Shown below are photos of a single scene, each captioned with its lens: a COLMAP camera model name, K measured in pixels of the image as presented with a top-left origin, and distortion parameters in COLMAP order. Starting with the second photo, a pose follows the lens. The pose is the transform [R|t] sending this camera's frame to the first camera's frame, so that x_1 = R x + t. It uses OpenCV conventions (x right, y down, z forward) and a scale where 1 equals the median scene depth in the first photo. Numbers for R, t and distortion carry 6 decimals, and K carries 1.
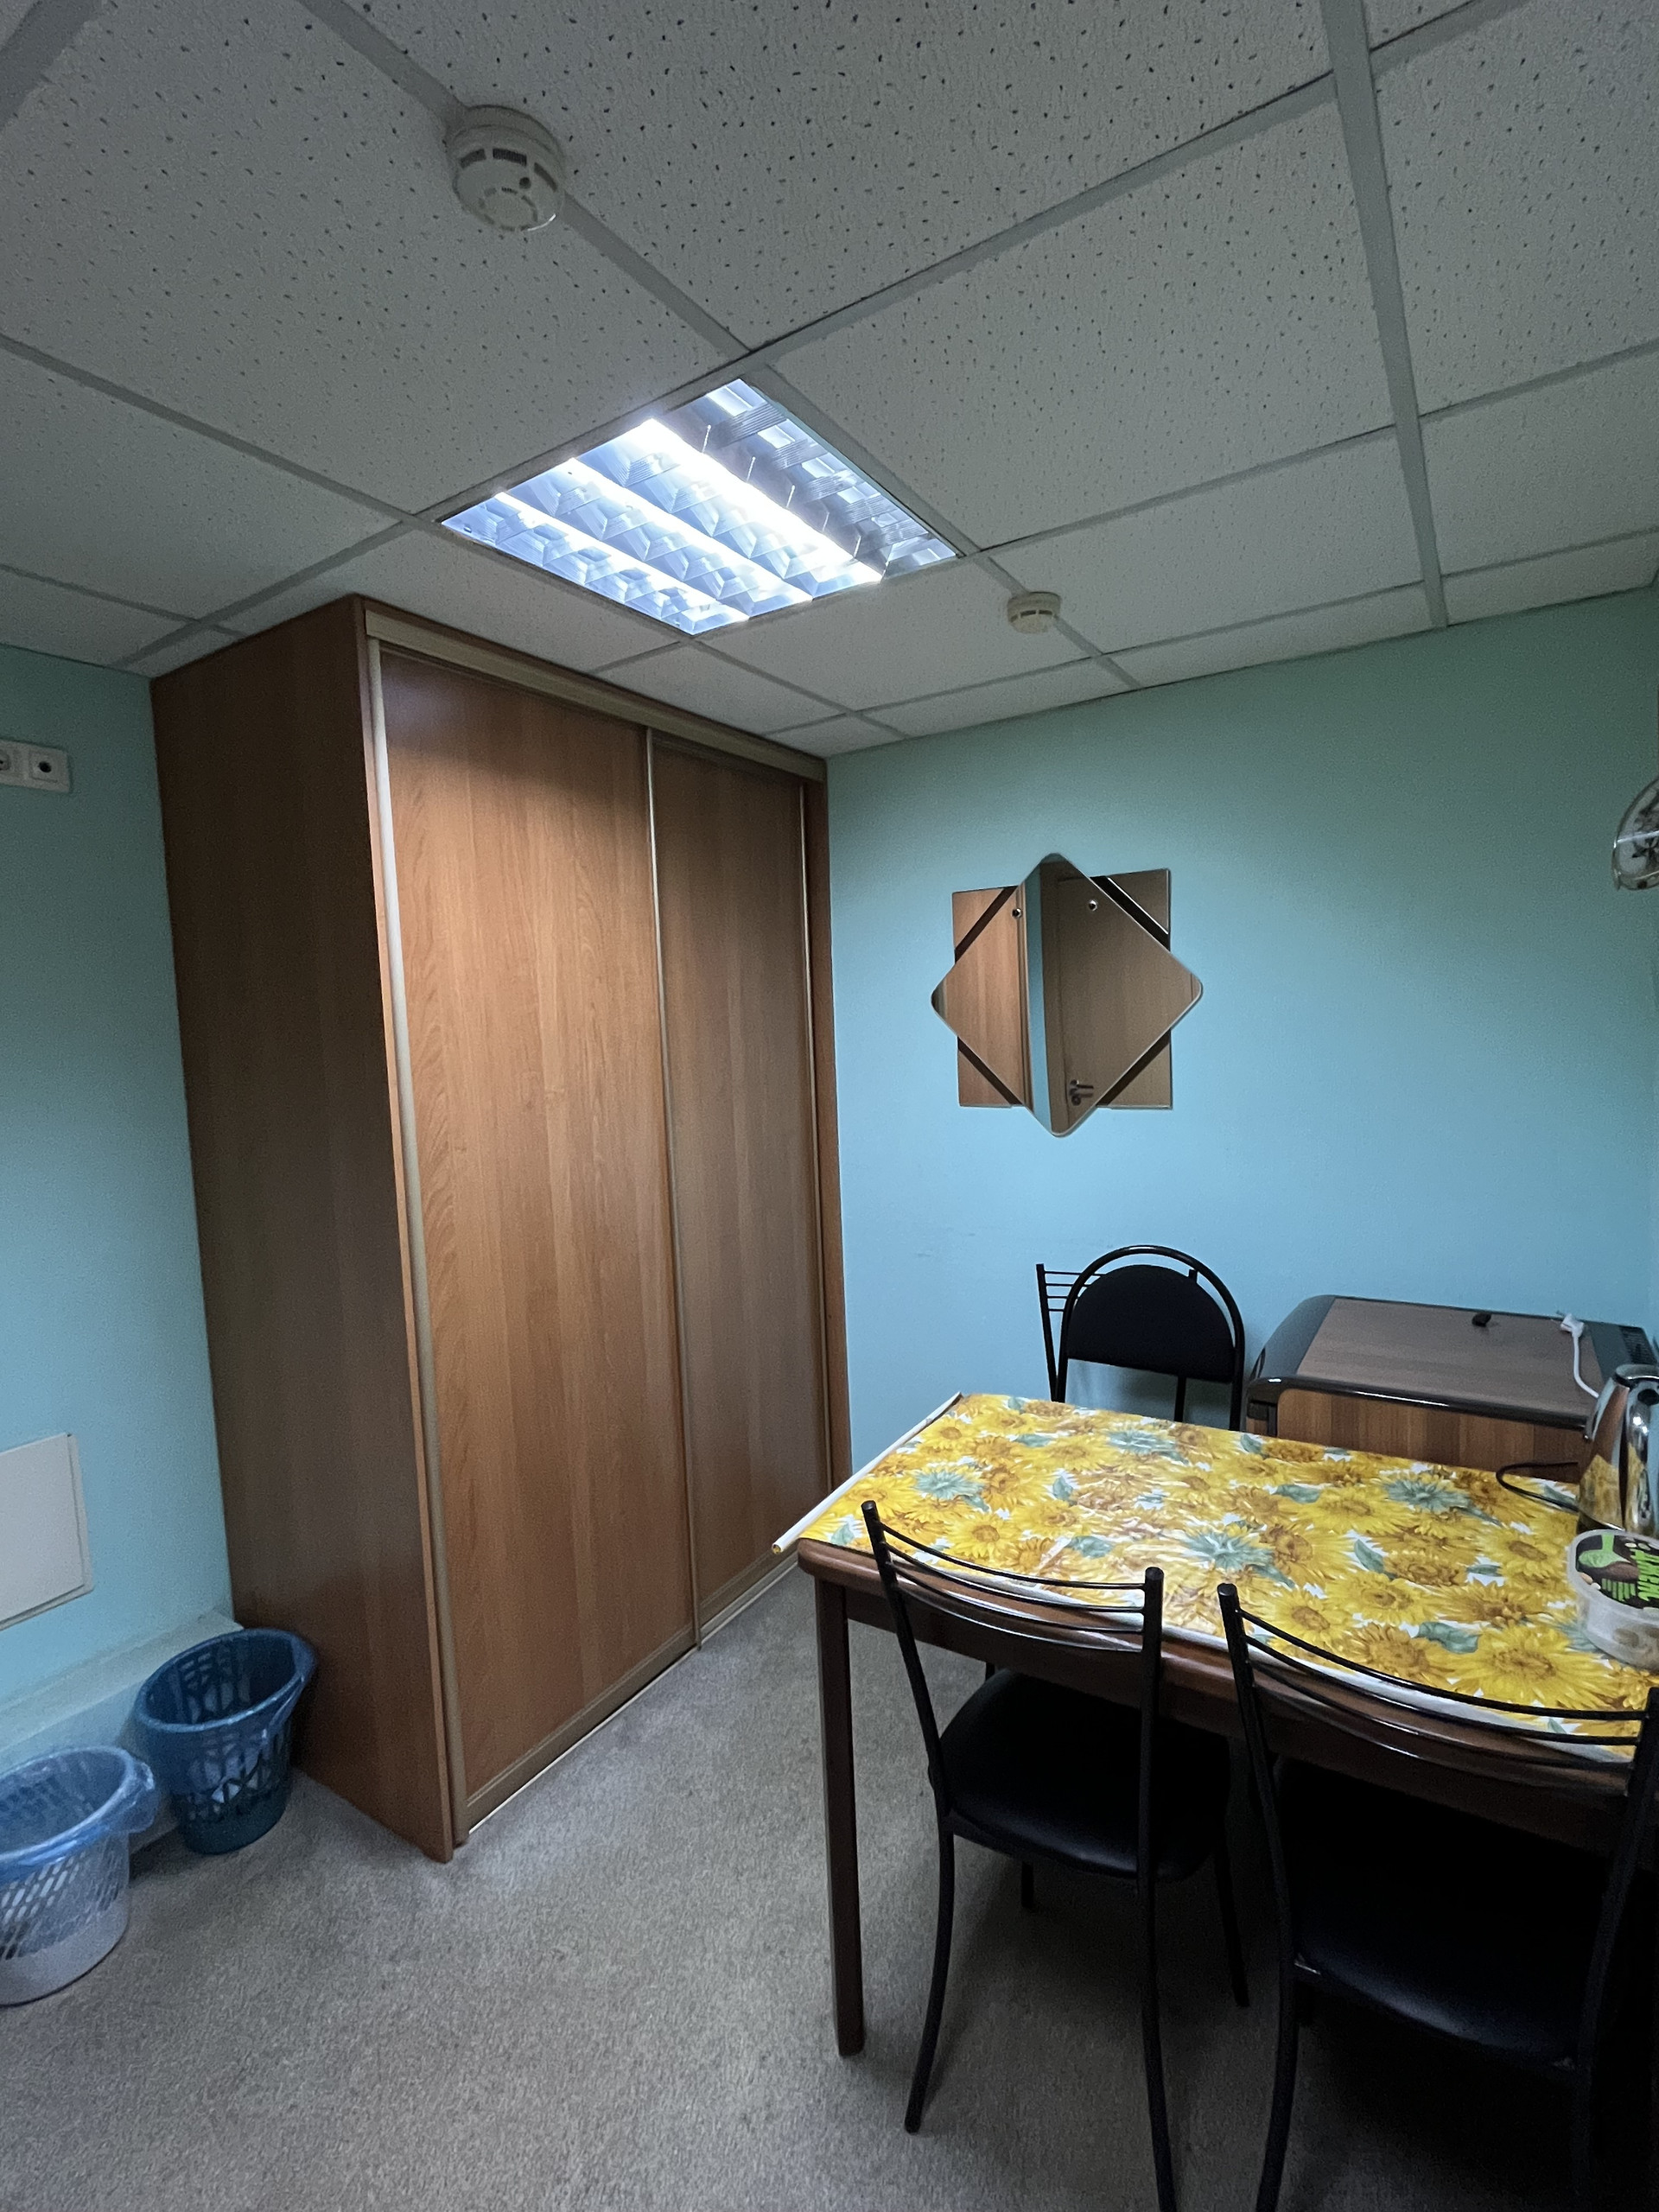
lens RADIAL K [[1033.1, 0, 829.5], [0, 1033.1, 1106.0], [0, 0, 1]] dist [-0.001298, -0.000731]
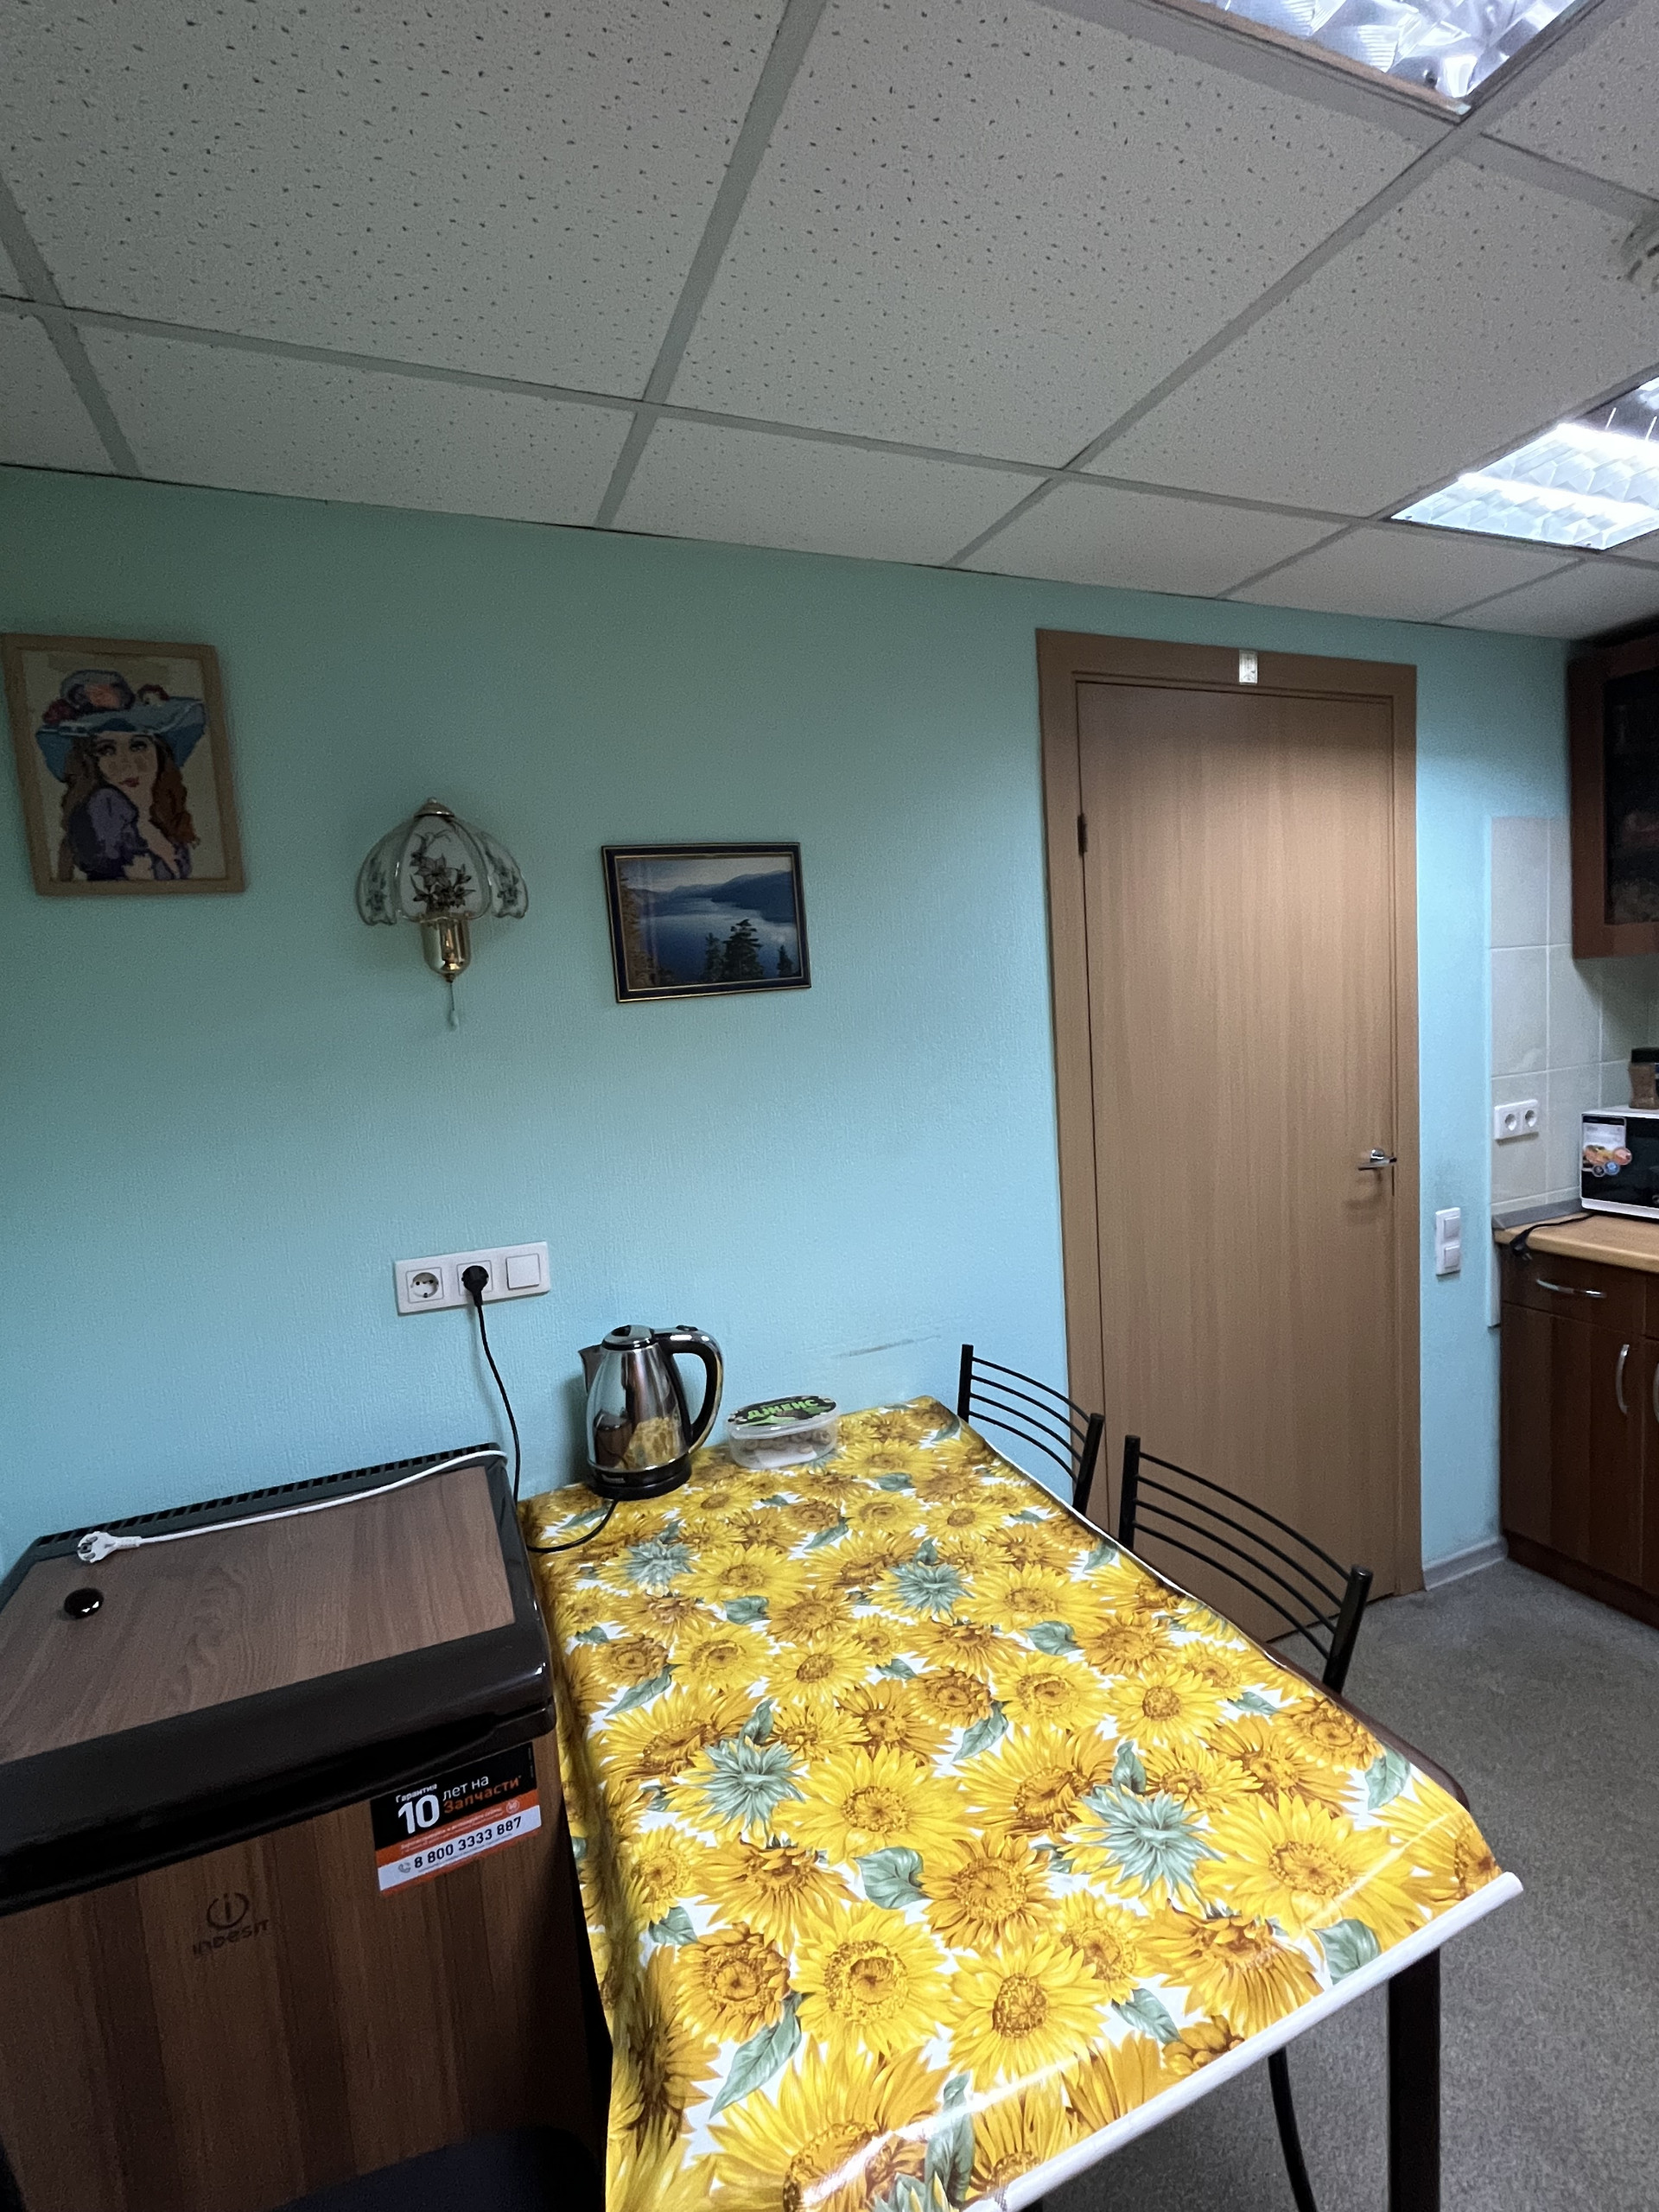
lens RADIAL K [[1033.1, 0, 829.5], [0, 1033.1, 1106.0], [0, 0, 1]] dist [-0.001298, -0.000731]
pose [[-0.820038, 0.037909, 0.571053, -0.082335], [0.144284, 0.979268, 0.142186, -0.123171], [-0.553823, 0.198992, -0.808506, 1.575925]]
